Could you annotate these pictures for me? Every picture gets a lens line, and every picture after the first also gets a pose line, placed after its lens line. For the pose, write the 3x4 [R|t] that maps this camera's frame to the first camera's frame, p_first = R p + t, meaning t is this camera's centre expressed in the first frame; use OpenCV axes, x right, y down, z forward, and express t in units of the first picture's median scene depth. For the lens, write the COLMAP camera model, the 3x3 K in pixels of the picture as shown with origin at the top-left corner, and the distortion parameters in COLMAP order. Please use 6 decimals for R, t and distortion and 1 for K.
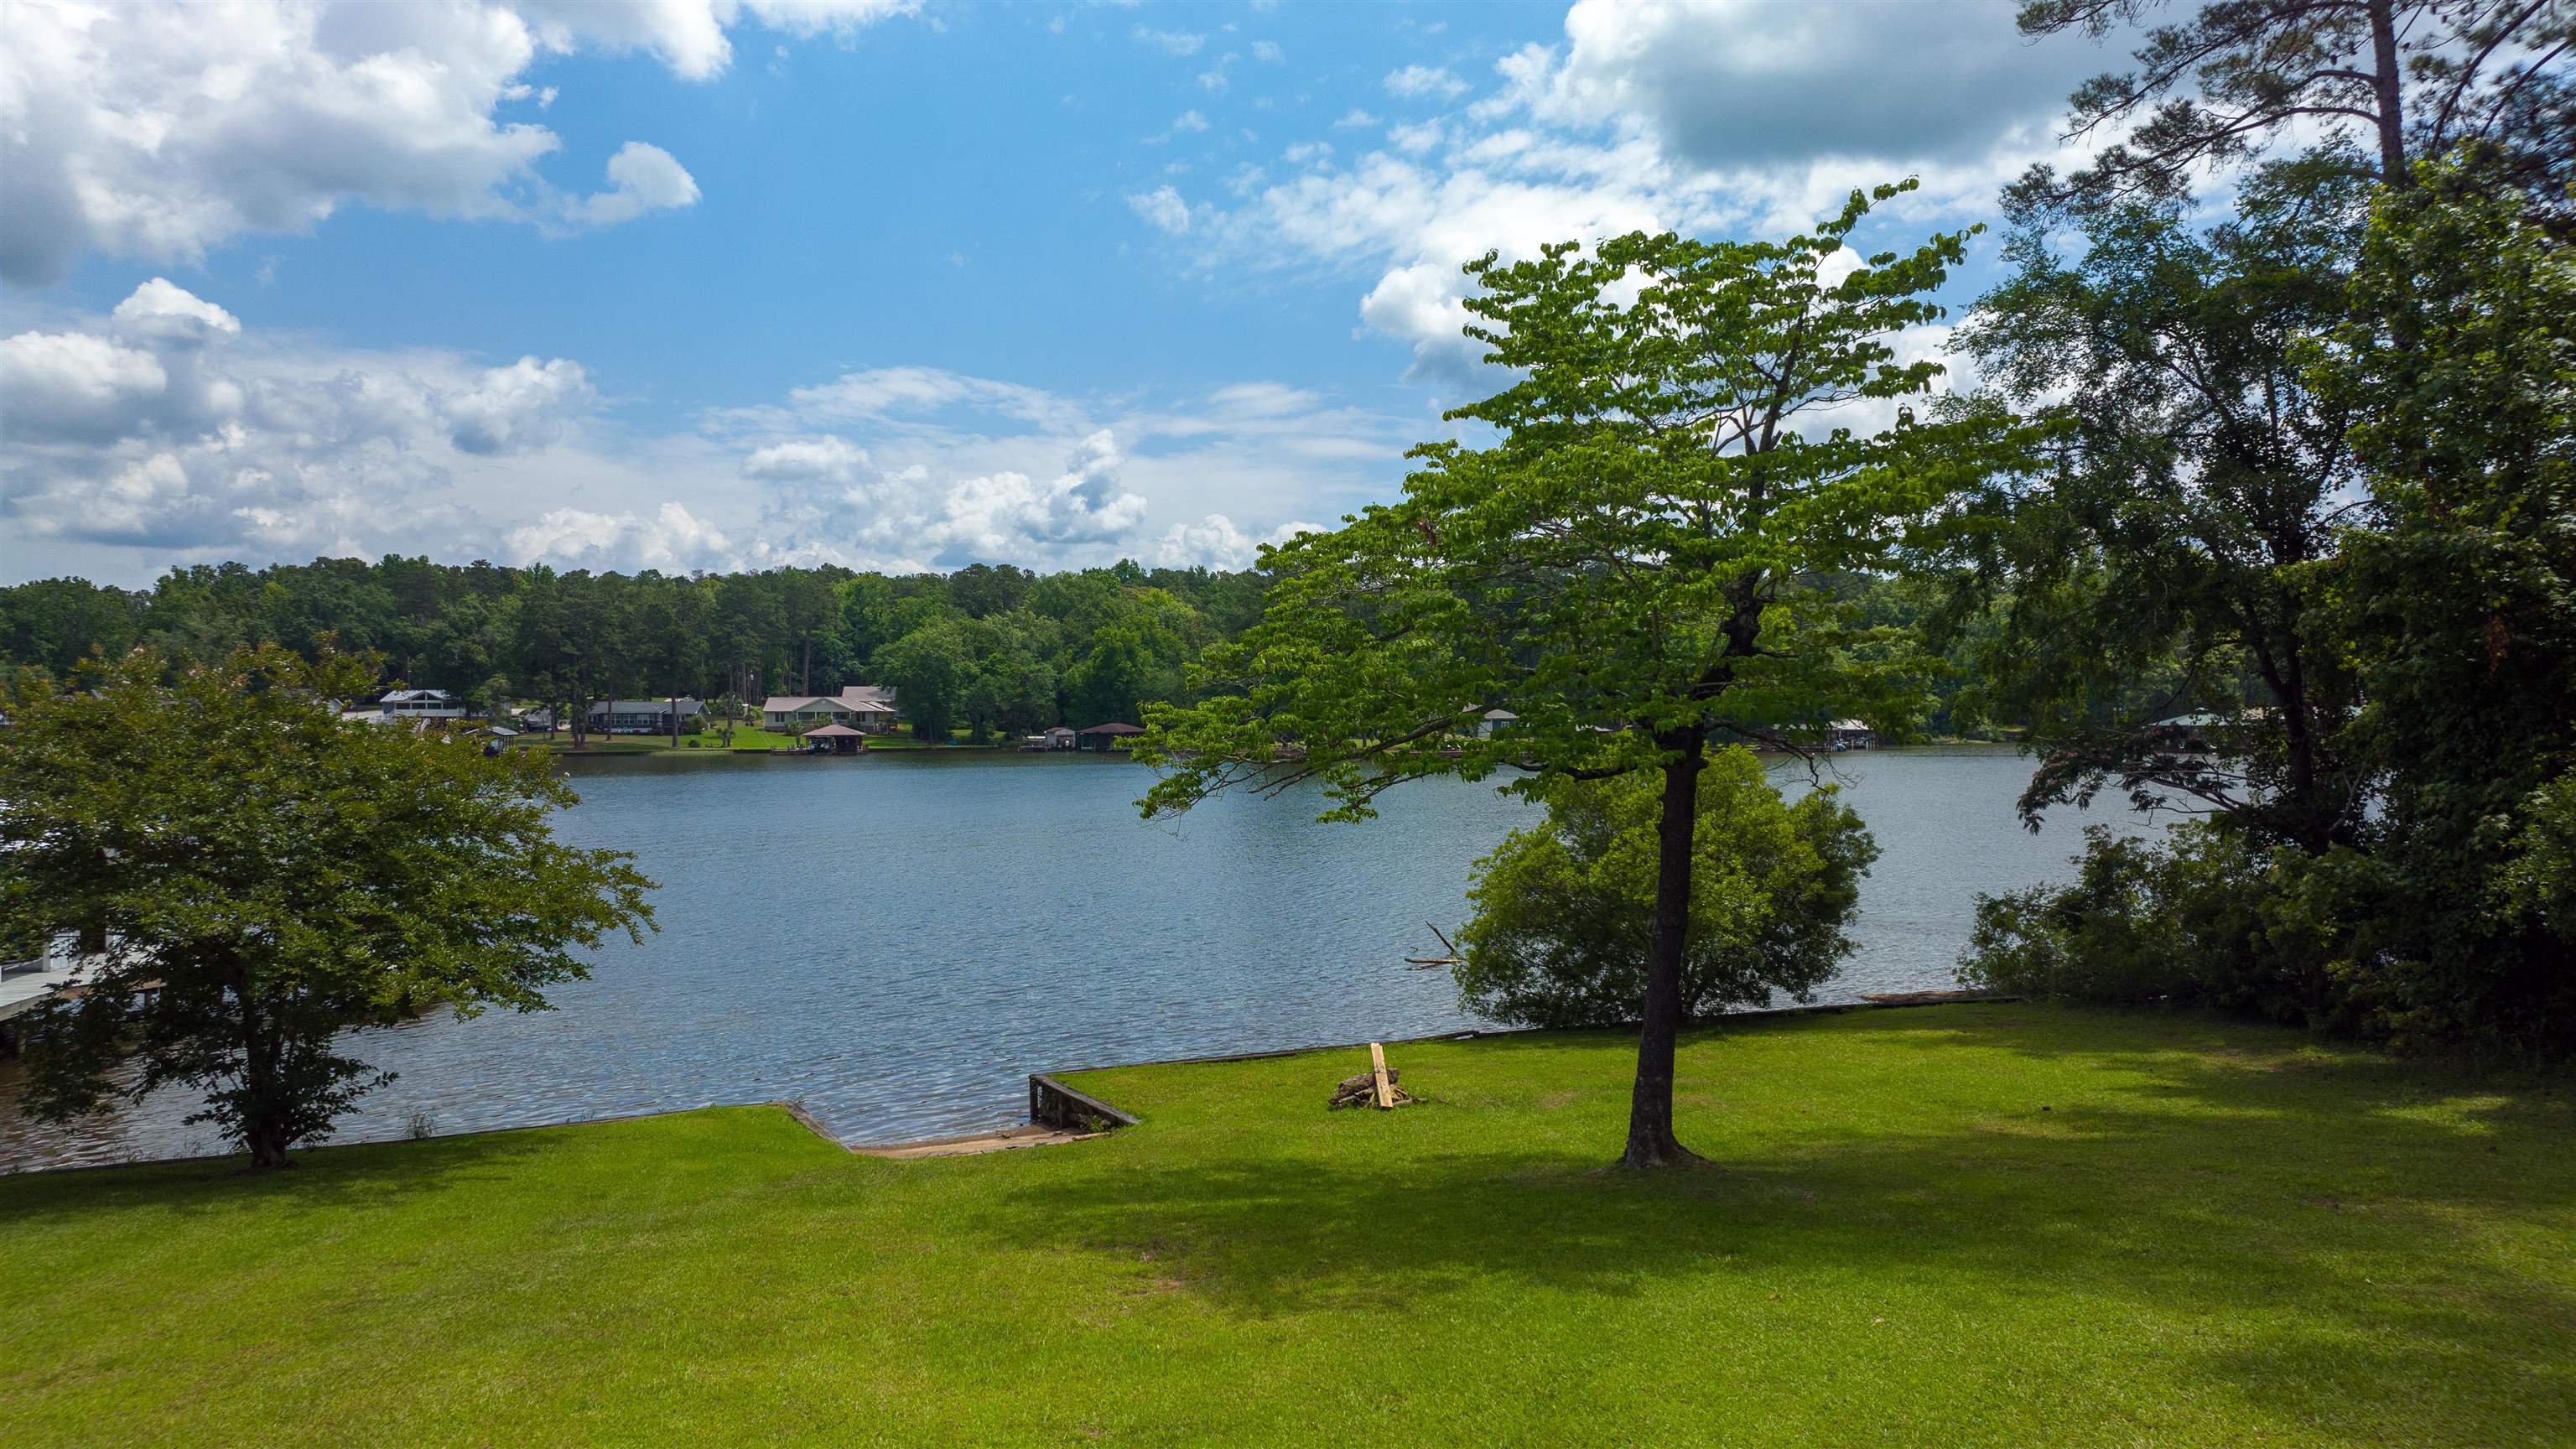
lens RADIAL K [[1852.6, 0, 1286.5], [0, 1852.6, 710.1], [0, 0, 1]] dist [-0.017308, 0.005045]
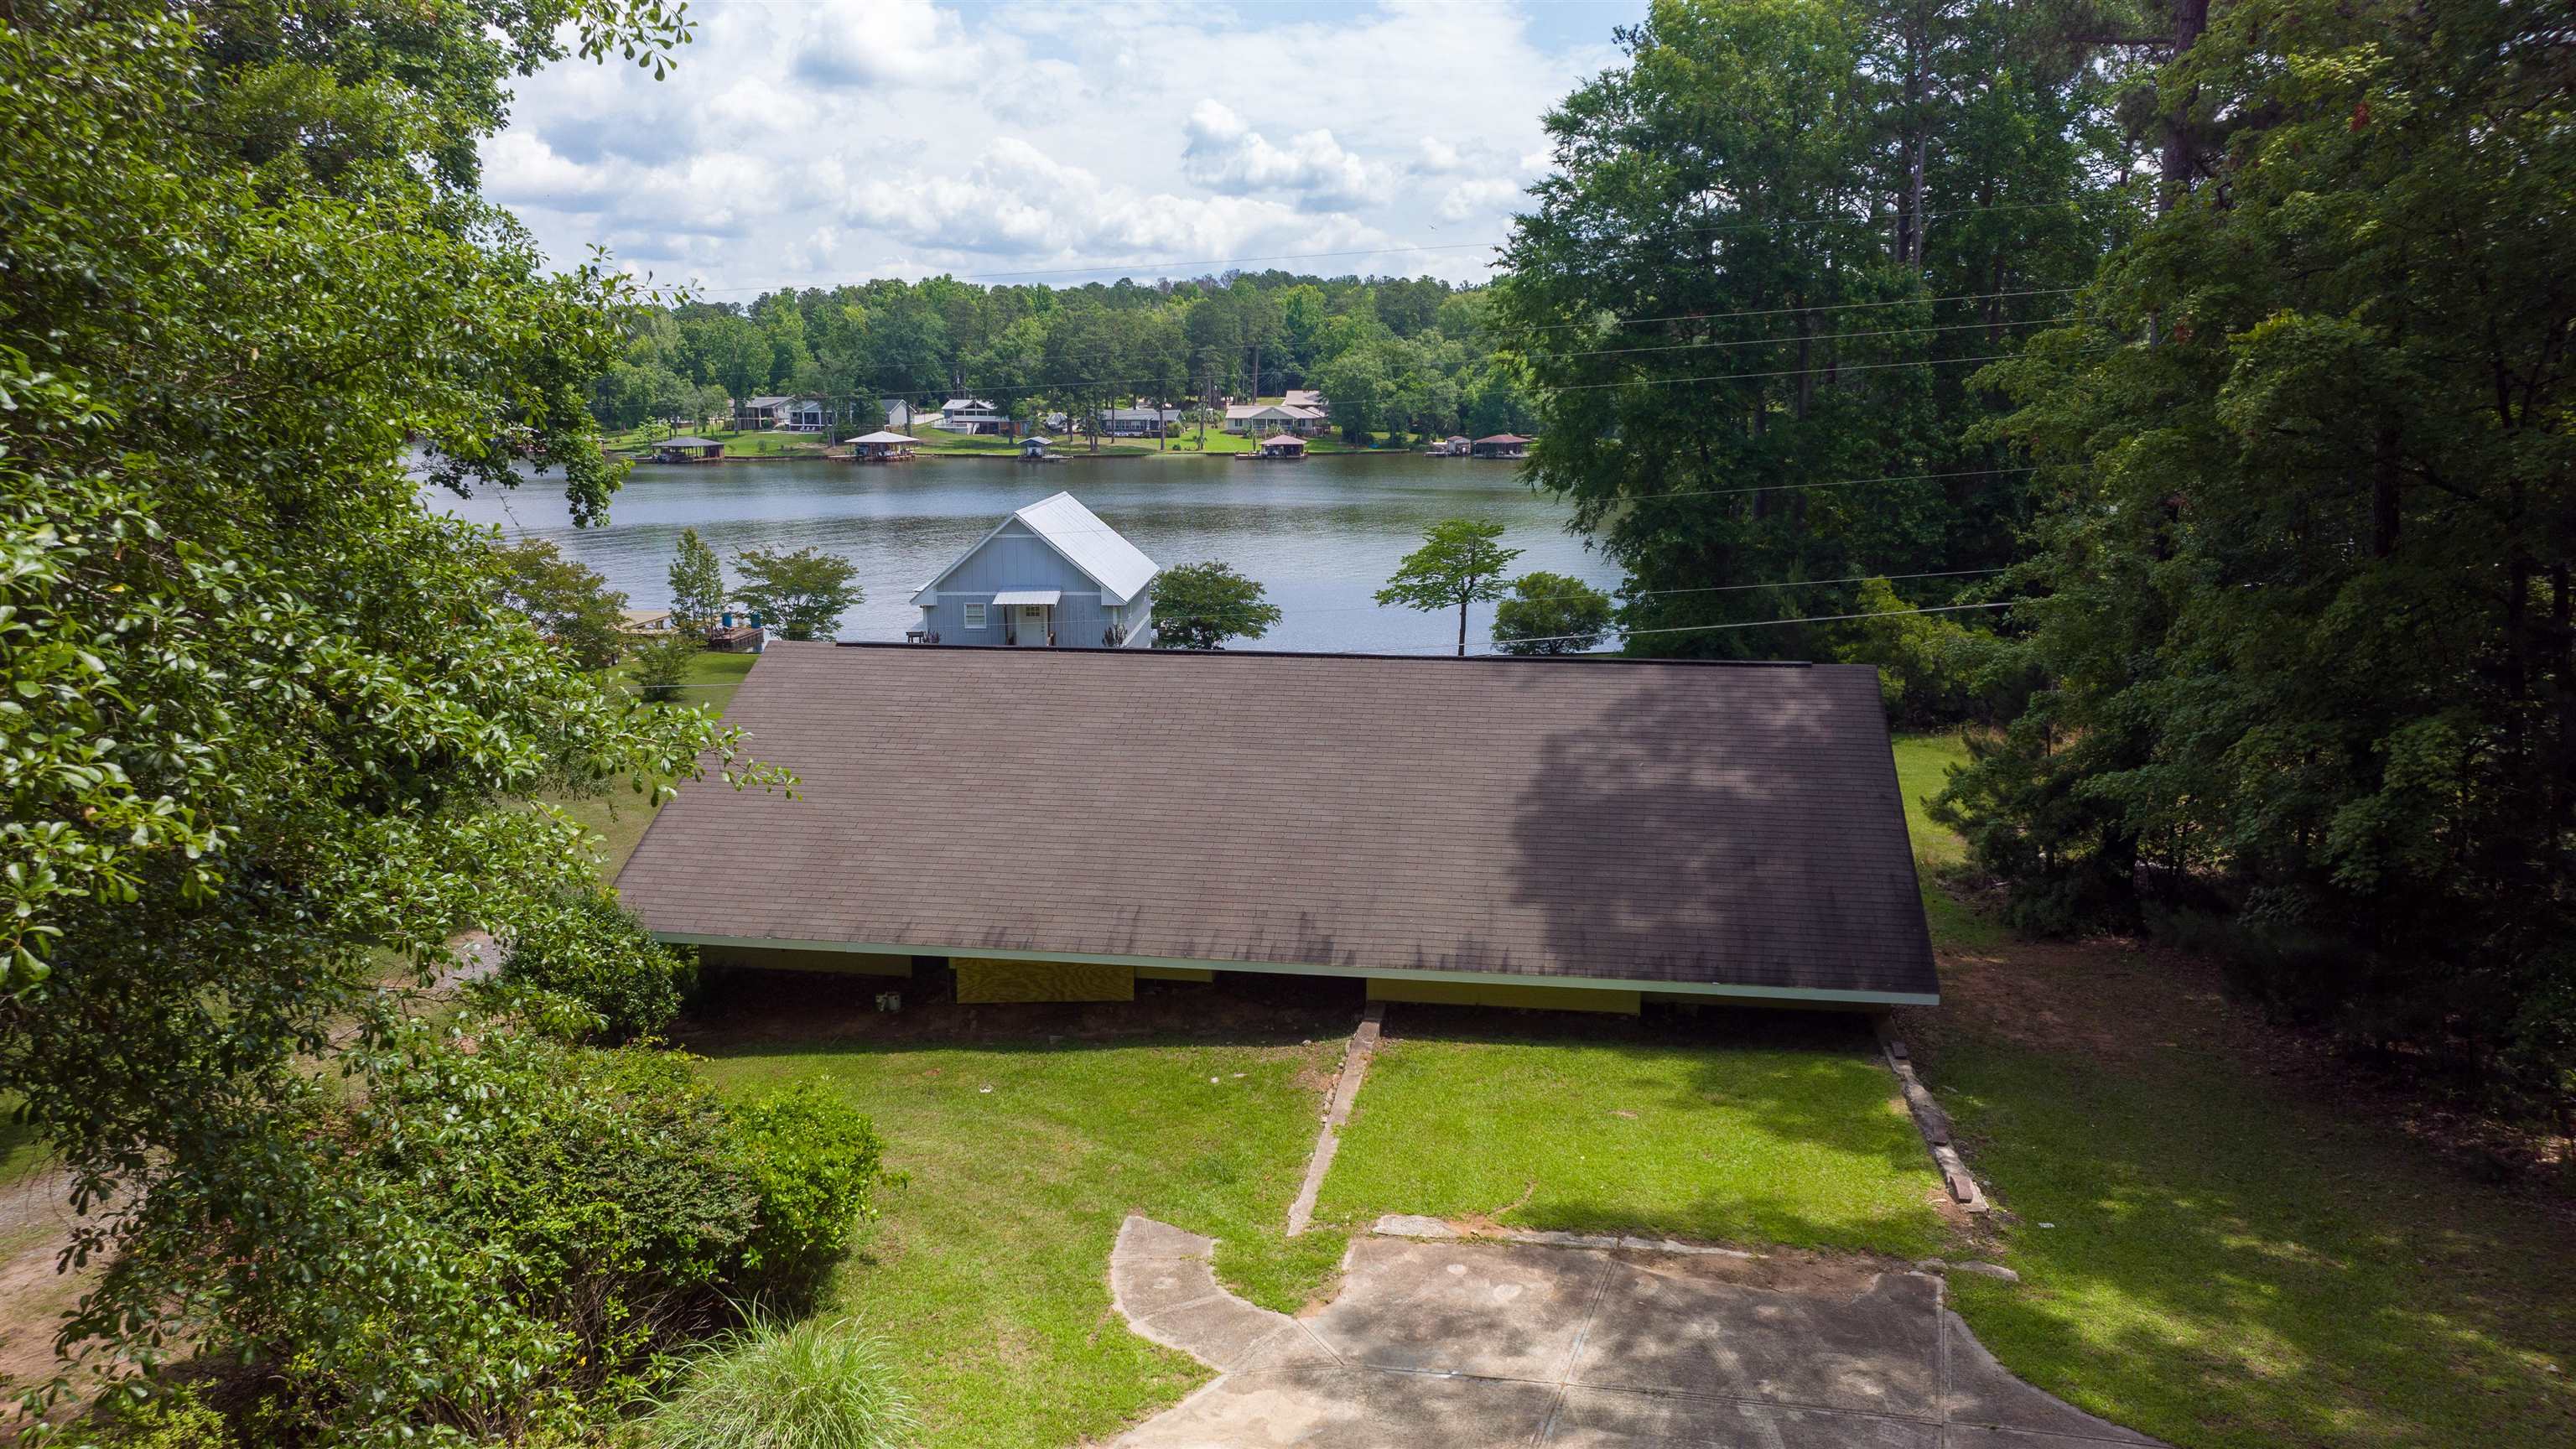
lens RADIAL K [[1852.6, 0, 1289.4], [0, 1852.6, 721.7], [0, 0, 1]] dist [-0.017308, 0.005045]
pose [[0.974065, 0.045746, -0.221595, 0.049260], [-0.003249, 0.982076, 0.188456, -0.034988], [0.226245, -0.182848, 0.956755, -0.239998]]
